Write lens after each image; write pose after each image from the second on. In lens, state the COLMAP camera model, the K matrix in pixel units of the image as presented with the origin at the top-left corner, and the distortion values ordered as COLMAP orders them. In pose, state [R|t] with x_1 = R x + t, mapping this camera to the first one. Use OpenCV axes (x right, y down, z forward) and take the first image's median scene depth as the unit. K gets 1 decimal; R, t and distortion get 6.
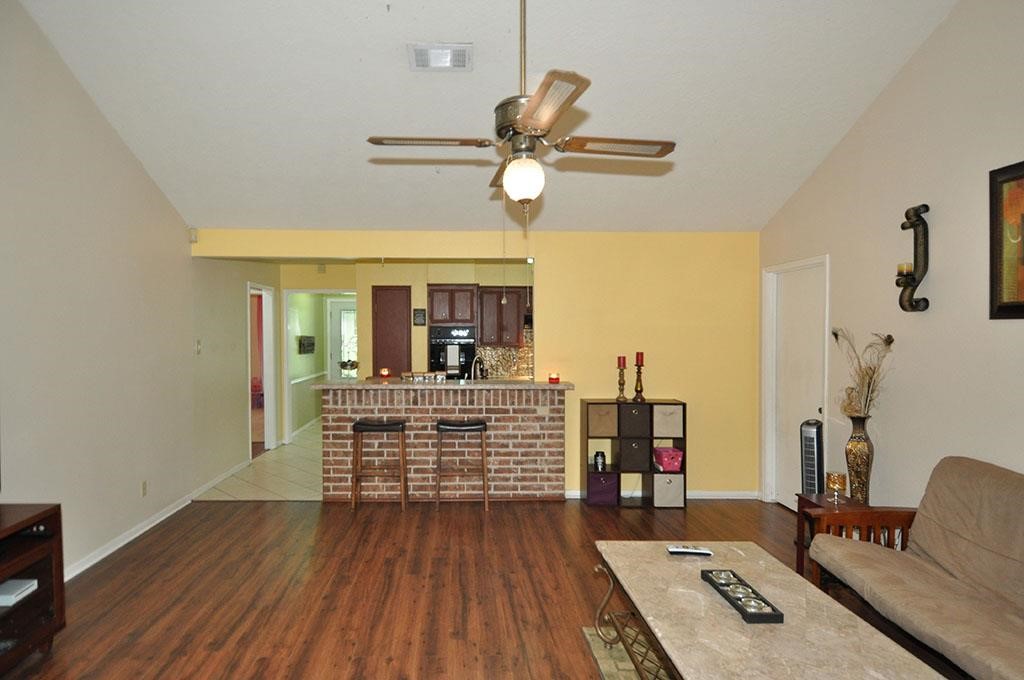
lens RADIAL K [[610.1, 0, 510.7], [0, 610.1, 338.6], [0, 0, 1]] dist [0.006018, -0.013440]
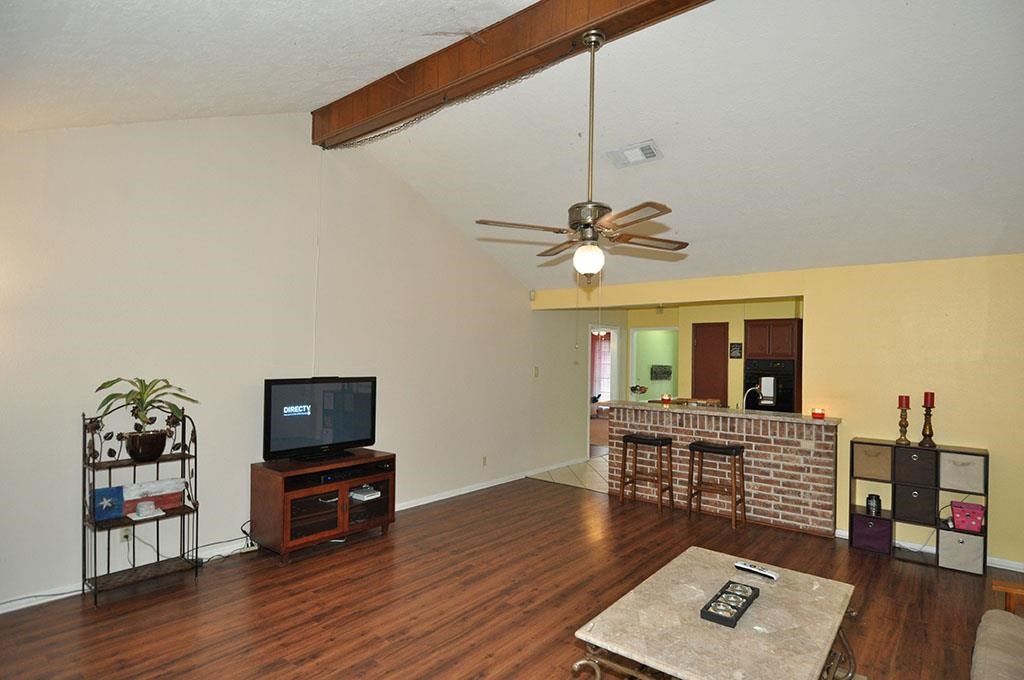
lens RADIAL K [[546.4, 0, 509.1], [0, 546.4, 345.6], [0, 0, 1]] dist [0.001901, -0.009671]
pose [[0.760776, 0.000620, -0.649014, 0.270549], [-0.025280, 0.999269, -0.028679, -0.008703], [0.648522, 0.038225, 0.760235, -0.025617]]
